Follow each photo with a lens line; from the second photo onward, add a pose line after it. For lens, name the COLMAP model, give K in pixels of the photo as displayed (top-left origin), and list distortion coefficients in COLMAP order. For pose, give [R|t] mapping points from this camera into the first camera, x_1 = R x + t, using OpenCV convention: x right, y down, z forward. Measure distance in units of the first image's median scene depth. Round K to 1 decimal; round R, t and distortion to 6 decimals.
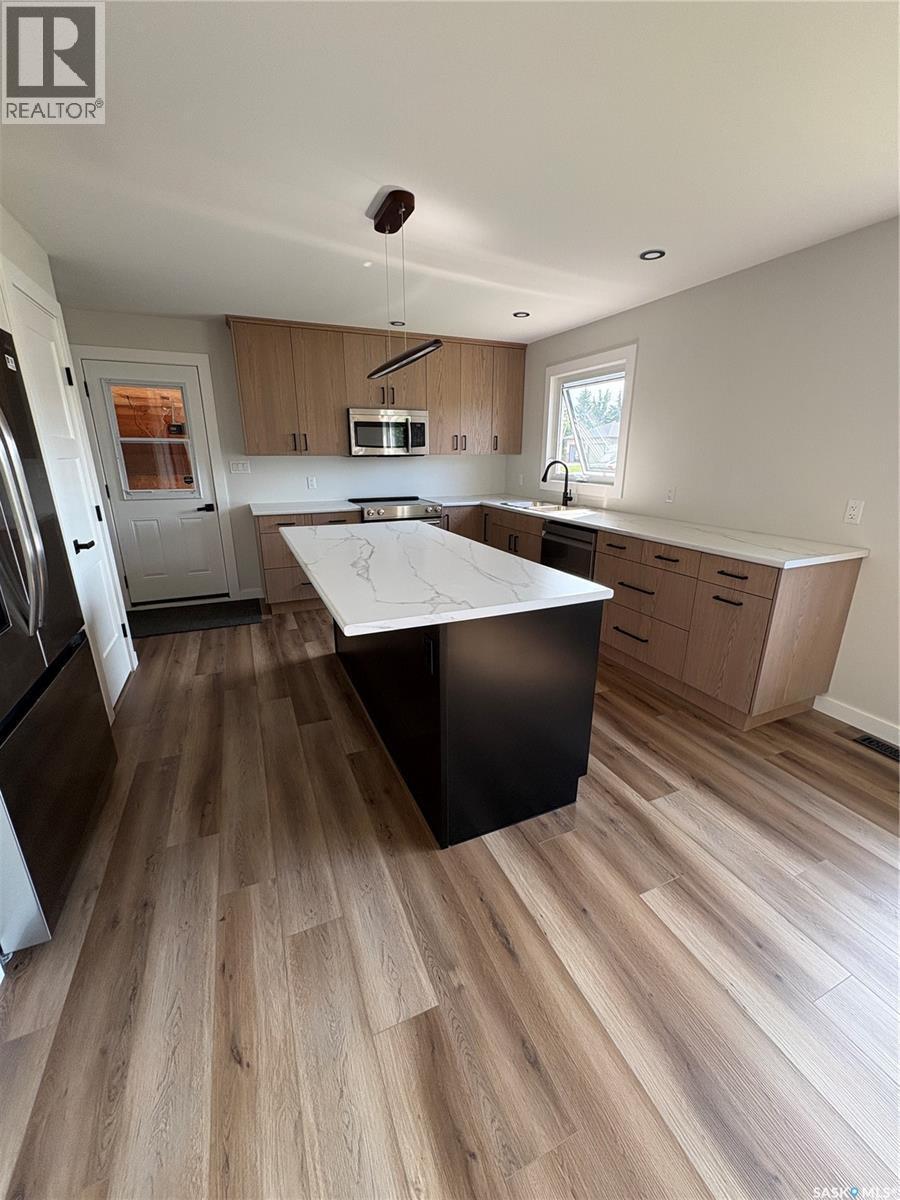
lens RADIAL K [[474.3, 0, 446.0], [0, 474.3, 598.3], [0, 0, 1]] dist [0.000502, -0.000079]
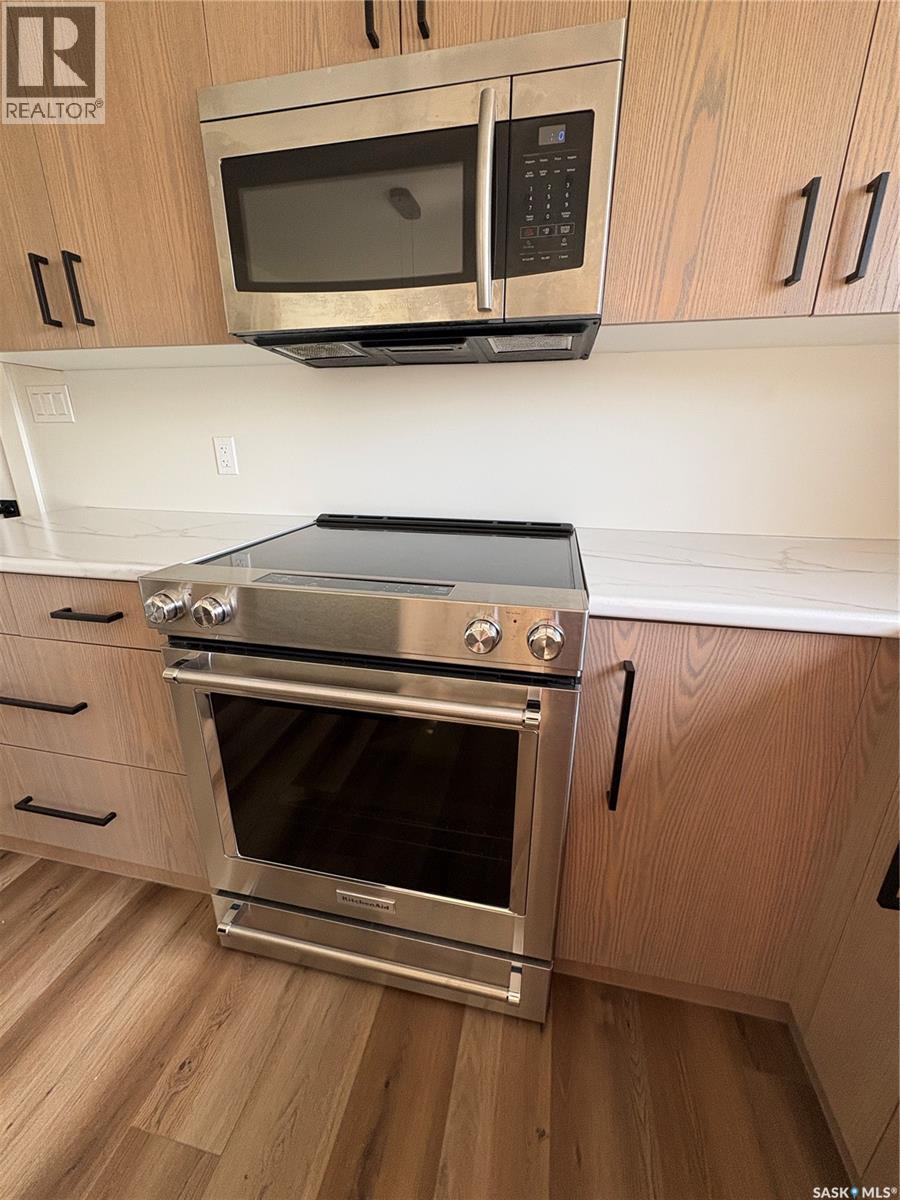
lens RADIAL K [[474.3, 0, 452.7], [0, 474.3, 600.2], [0, 0, 1]] dist [0.000502, -0.000079]
pose [[0.812869, 0.186927, -0.551636, 0.054720], [-0.177837, 0.981528, 0.070546, -0.277709], [0.554633, 0.040756, 0.831096, 1.153930]]
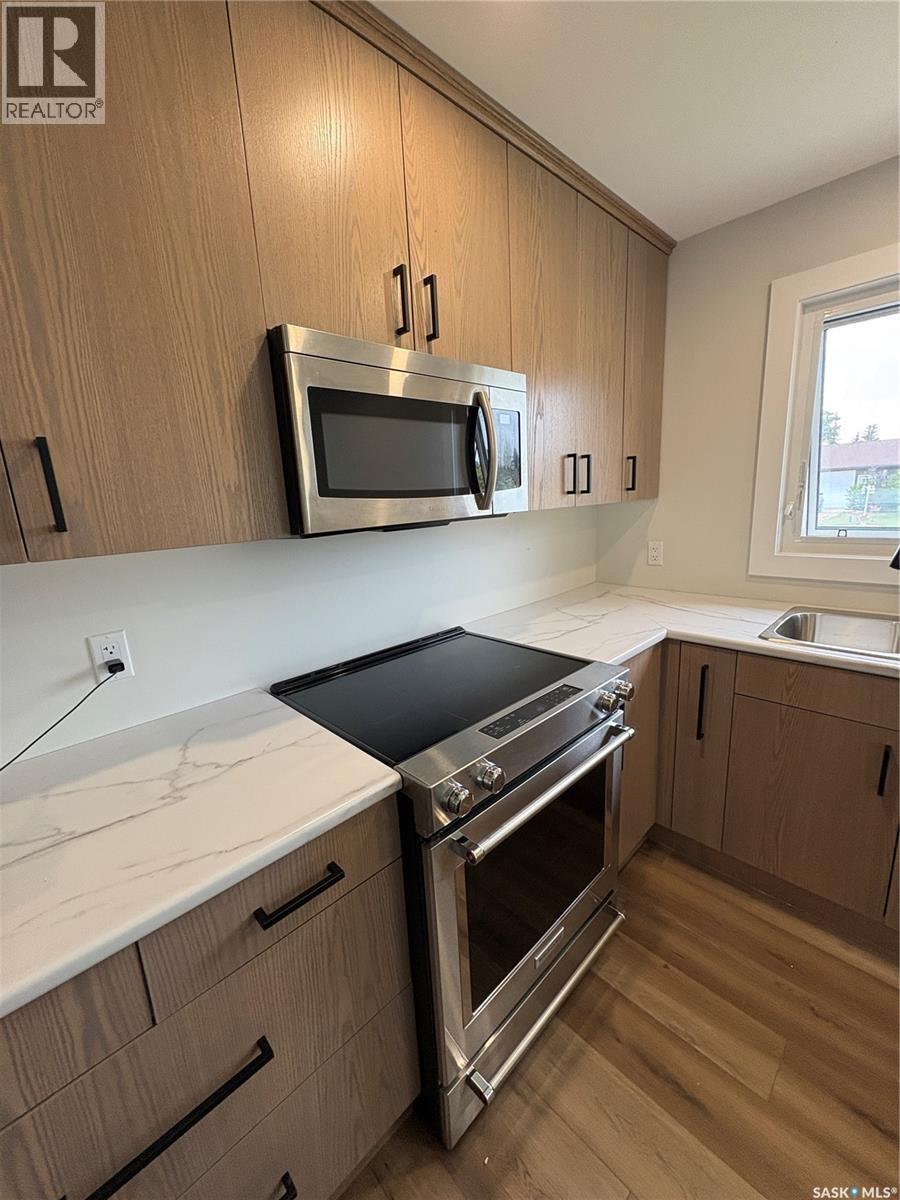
lens RADIAL K [[474.3, 0, 449.2], [0, 474.3, 600.5], [0, 0, 1]] dist [0.000502, -0.000079]
pose [[0.938074, -0.122045, 0.324226, -0.280286], [0.152474, 0.985821, -0.070067, -0.322200], [-0.311078, 0.115164, 0.943381, 1.012466]]
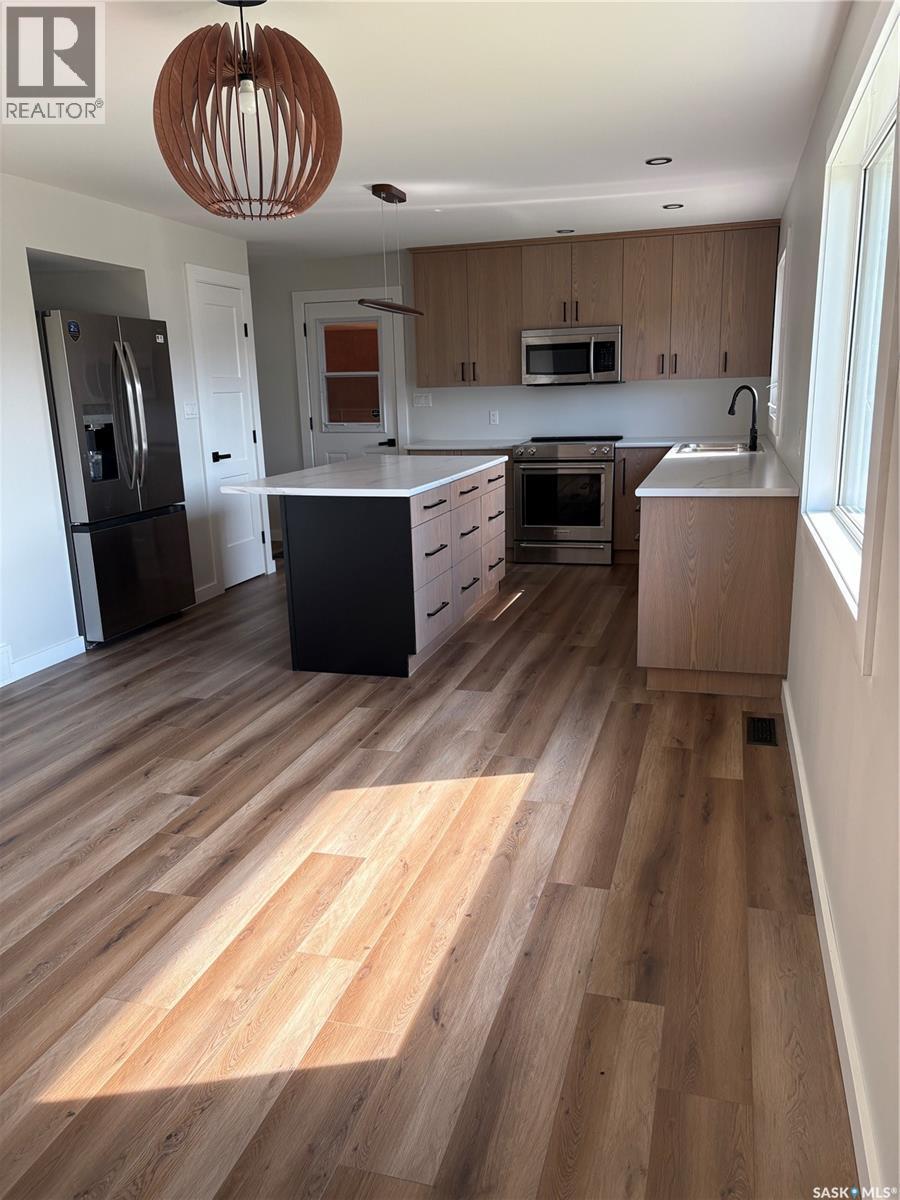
lens RADIAL K [[902.2, 0, 449.5], [0, 902.2, 599.4], [0, 0, 1]] dist [0.068457, -0.026172]
pose [[0.762416, 0.128140, -0.634272, 1.039034], [-0.164411, 0.986390, 0.001650, 0.130154], [0.625851, 0.103024, 0.773108, -0.400586]]
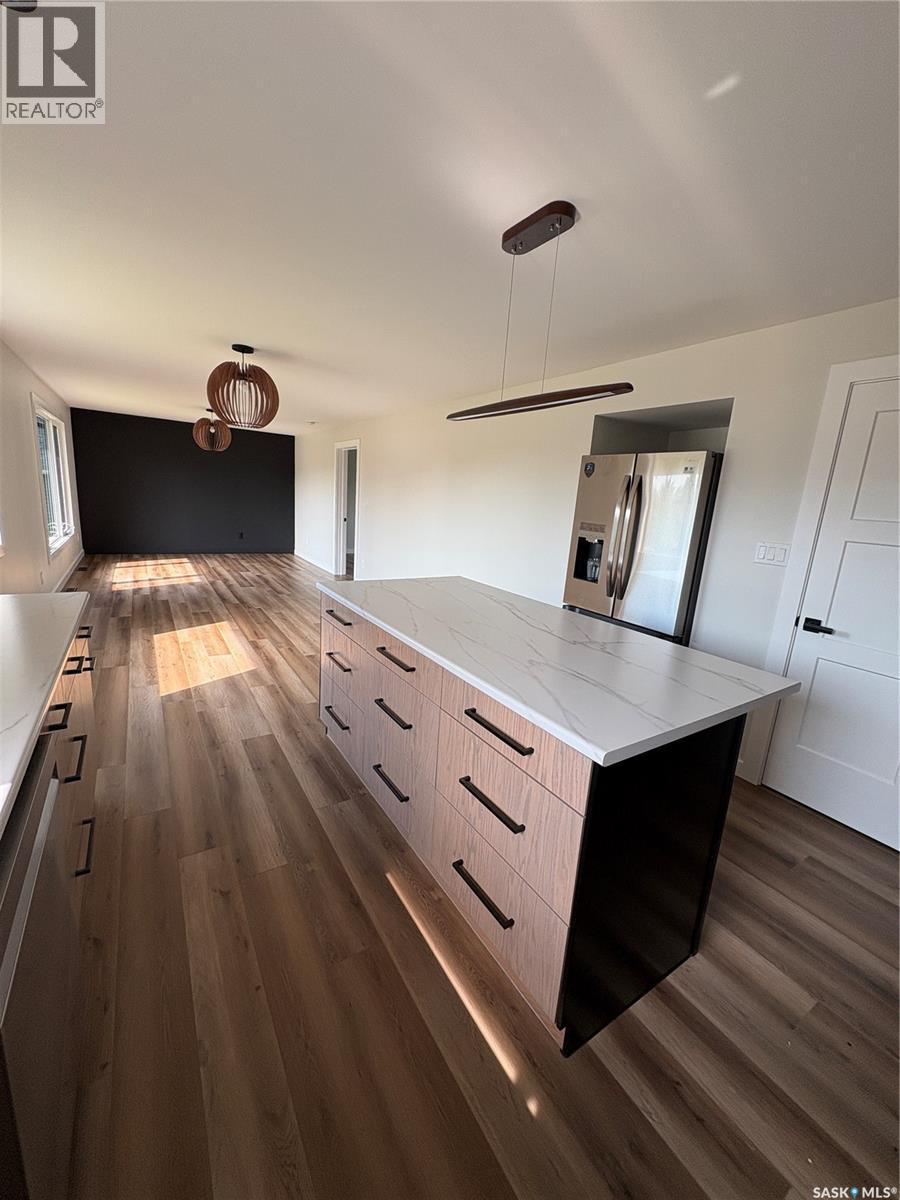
lens RADIAL K [[474.3, 0, 447.1], [0, 474.3, 598.7], [0, 0, 1]] dist [0.000502, -0.000079]
pose [[-0.985461, -0.033498, -0.166568, 0.098885], [-0.111632, 0.866721, 0.486141, -0.398333], [0.128083, 0.497667, -0.857859, 1.244071]]
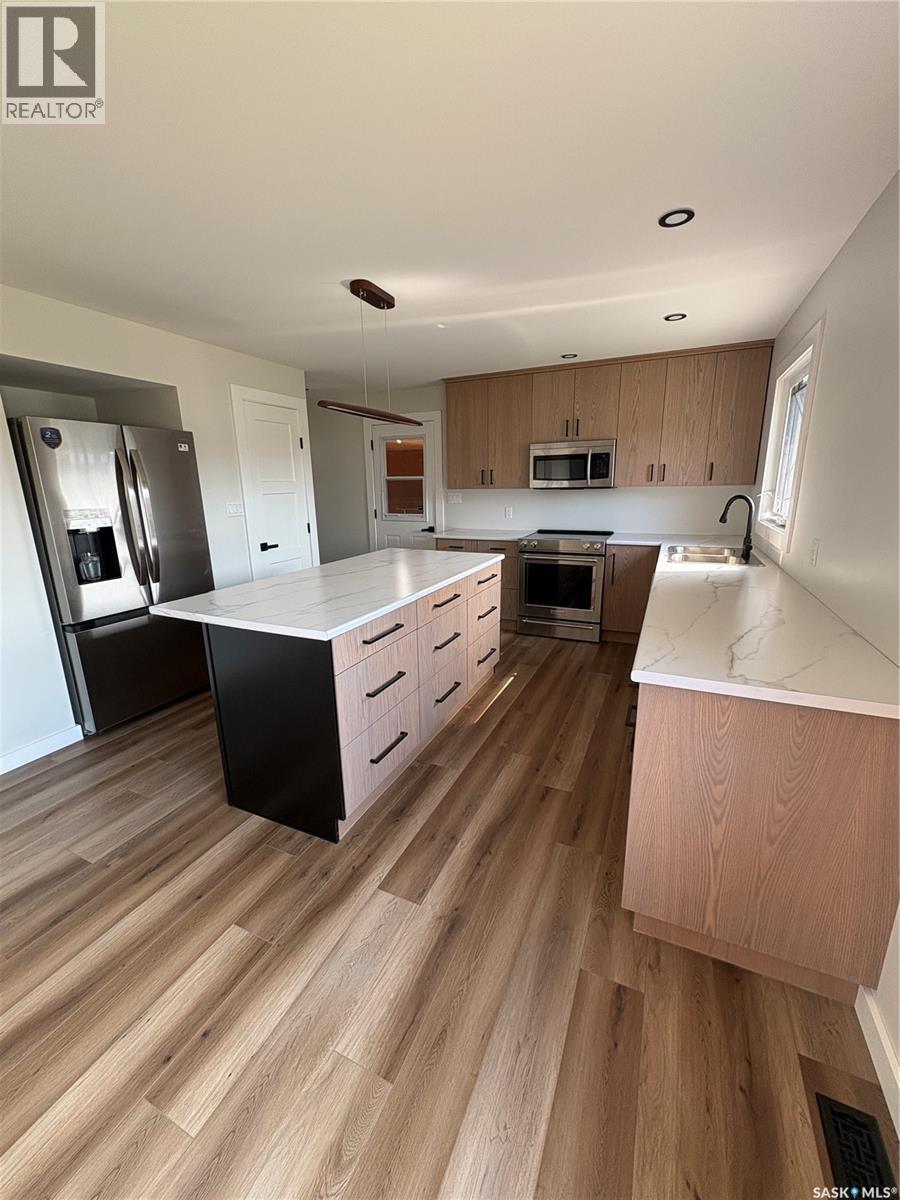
lens RADIAL K [[474.3, 0, 451.2], [0, 474.3, 598.3], [0, 0, 1]] dist [0.000502, -0.000079]
pose [[0.665935, 0.165246, -0.727478, 0.636016], [-0.203549, 0.978406, 0.035914, -0.090408], [0.717703, 0.124161, 0.685191, 0.260075]]
